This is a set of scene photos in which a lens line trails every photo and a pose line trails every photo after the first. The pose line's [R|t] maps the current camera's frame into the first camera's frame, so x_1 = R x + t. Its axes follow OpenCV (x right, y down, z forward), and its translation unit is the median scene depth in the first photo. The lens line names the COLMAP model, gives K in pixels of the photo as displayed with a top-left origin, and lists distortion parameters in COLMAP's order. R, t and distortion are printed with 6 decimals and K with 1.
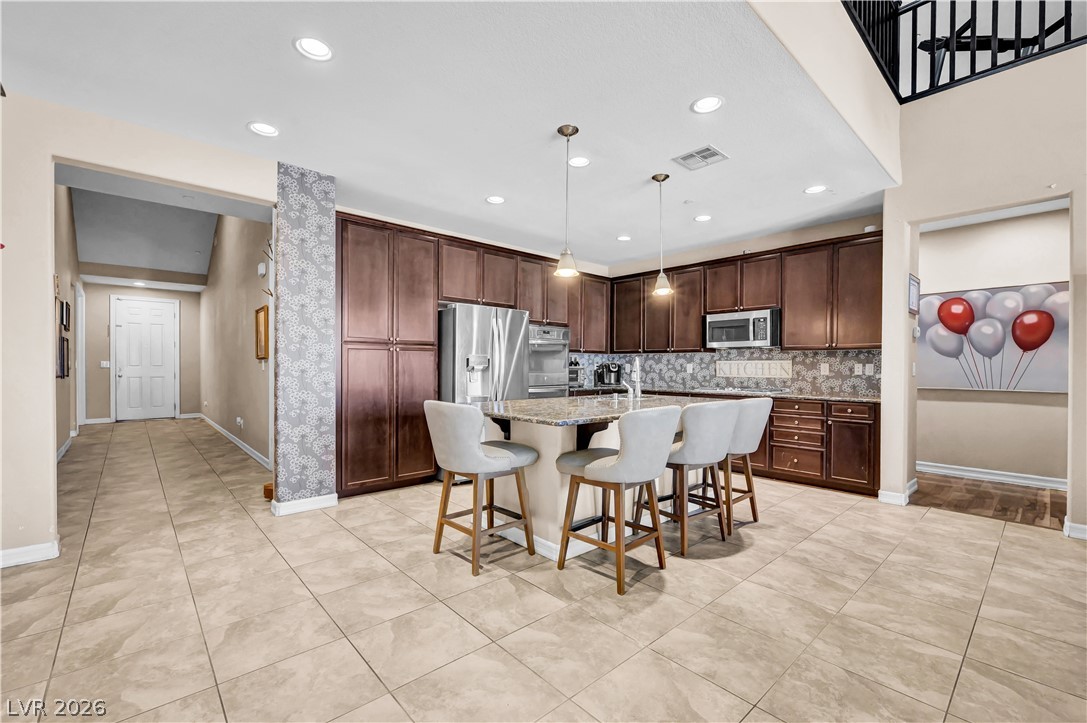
lens RADIAL K [[459.3, 0, 548.7], [0, 459.3, 371.0], [0, 0, 1]] dist [-0.000575, -0.000081]
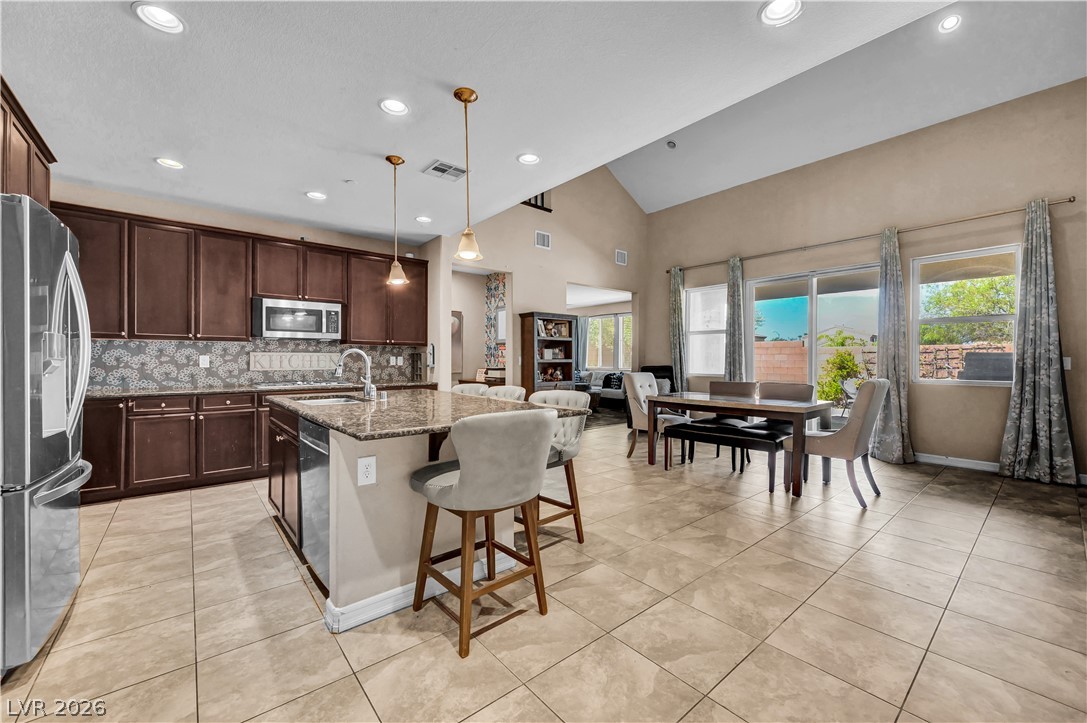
lens RADIAL K [[430.4, 0, 548.9], [0, 430.4, 360.7], [0, 0, 1]] dist [0.000918, -0.000155]
pose [[0.038231, -0.007805, 0.999238, -0.642689], [0.008671, 0.999934, 0.007478, -0.011722], [-0.999231, 0.008378, 0.038296, 0.660952]]
